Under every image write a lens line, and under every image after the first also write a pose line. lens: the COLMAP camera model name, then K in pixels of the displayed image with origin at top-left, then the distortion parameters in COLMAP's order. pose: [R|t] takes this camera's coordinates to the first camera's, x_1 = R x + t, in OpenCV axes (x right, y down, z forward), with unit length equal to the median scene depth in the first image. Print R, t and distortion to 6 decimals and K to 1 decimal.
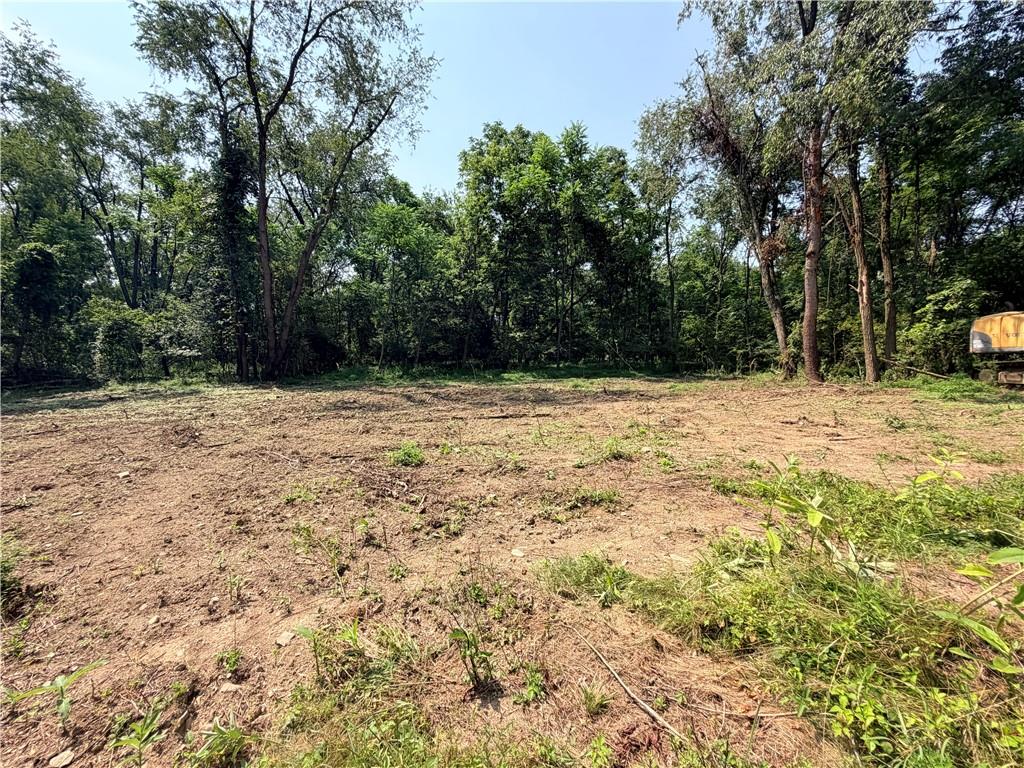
lens RADIAL K [[407.0, 0, 509.0], [0, 407.0, 384.8], [0, 0, 1]] dist [-0.000293, 0.000332]
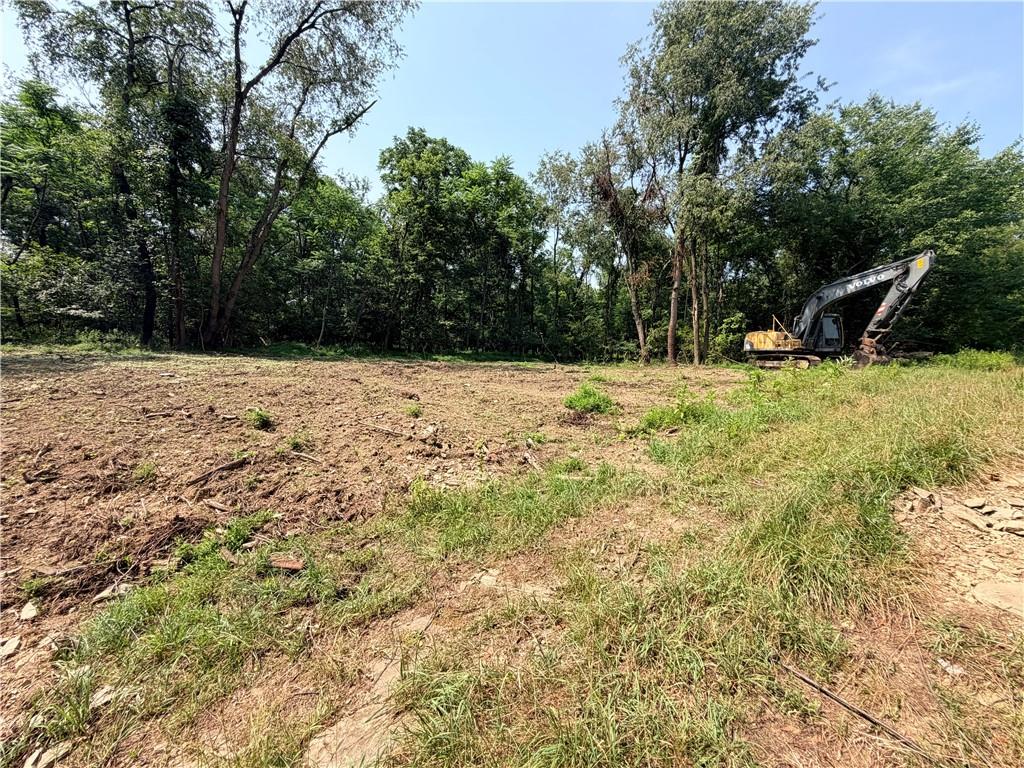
lens RADIAL K [[407.0, 0, 508.9], [0, 407.0, 383.2], [0, 0, 1]] dist [-0.000293, 0.000332]
pose [[0.910729, 0.017989, 0.412614, -0.532446], [-0.022120, 0.999742, 0.005238, 0.069670], [-0.412413, -0.013897, 0.910891, -0.237132]]
